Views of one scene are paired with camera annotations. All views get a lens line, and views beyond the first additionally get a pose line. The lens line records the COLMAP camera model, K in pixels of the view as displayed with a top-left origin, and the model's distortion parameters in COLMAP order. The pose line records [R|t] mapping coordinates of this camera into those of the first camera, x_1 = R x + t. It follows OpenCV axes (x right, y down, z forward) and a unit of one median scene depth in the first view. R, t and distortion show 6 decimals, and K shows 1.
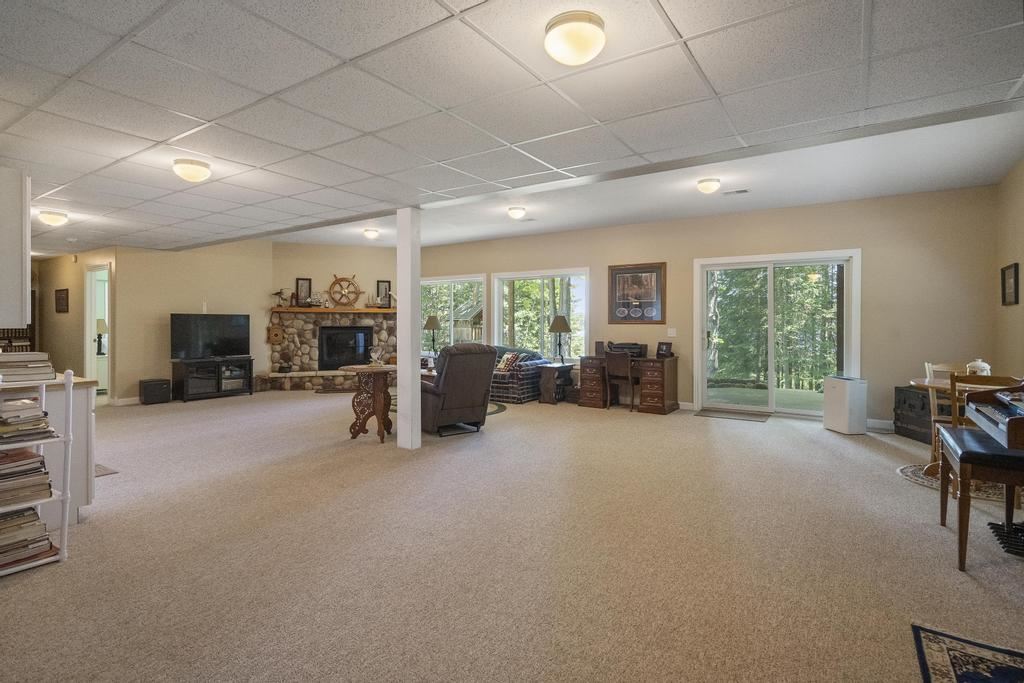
lens RADIAL K [[507.1, 0, 513.7], [0, 507.1, 325.1], [0, 0, 1]] dist [-0.002513, 0.002271]
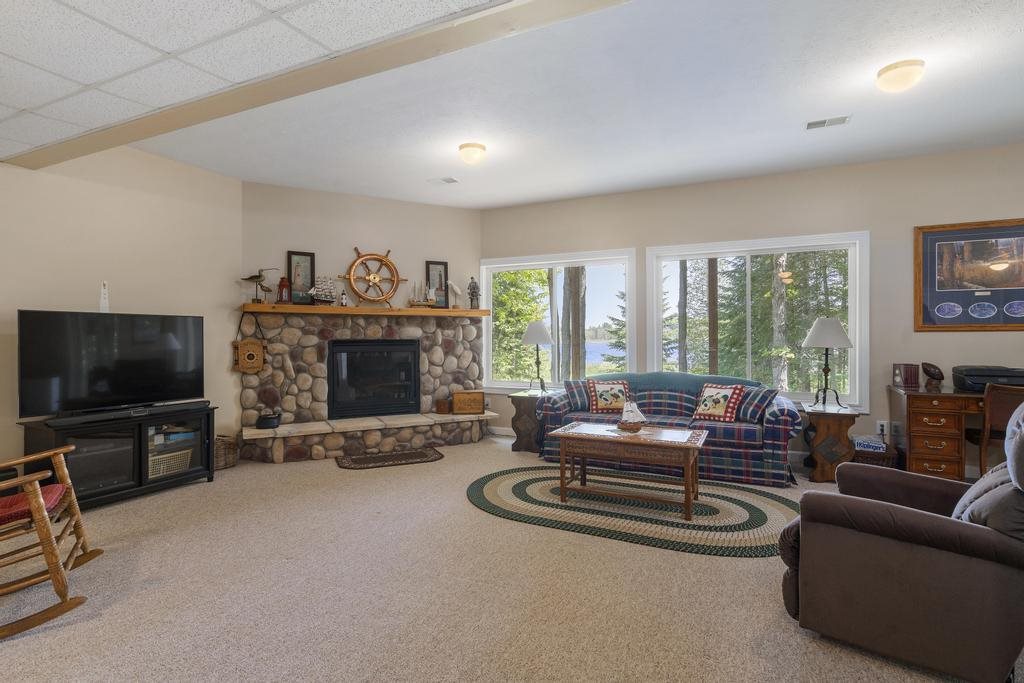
lens RADIAL K [[507.1, 0, 507.0], [0, 507.1, 339.1], [0, 0, 1]] dist [-0.002513, 0.002271]
pose [[0.989196, -0.004963, 0.146513, -0.278532], [0.005134, 0.999987, -0.000788, 0.003272], [-0.146507, 0.001532, 0.989208, 0.432801]]
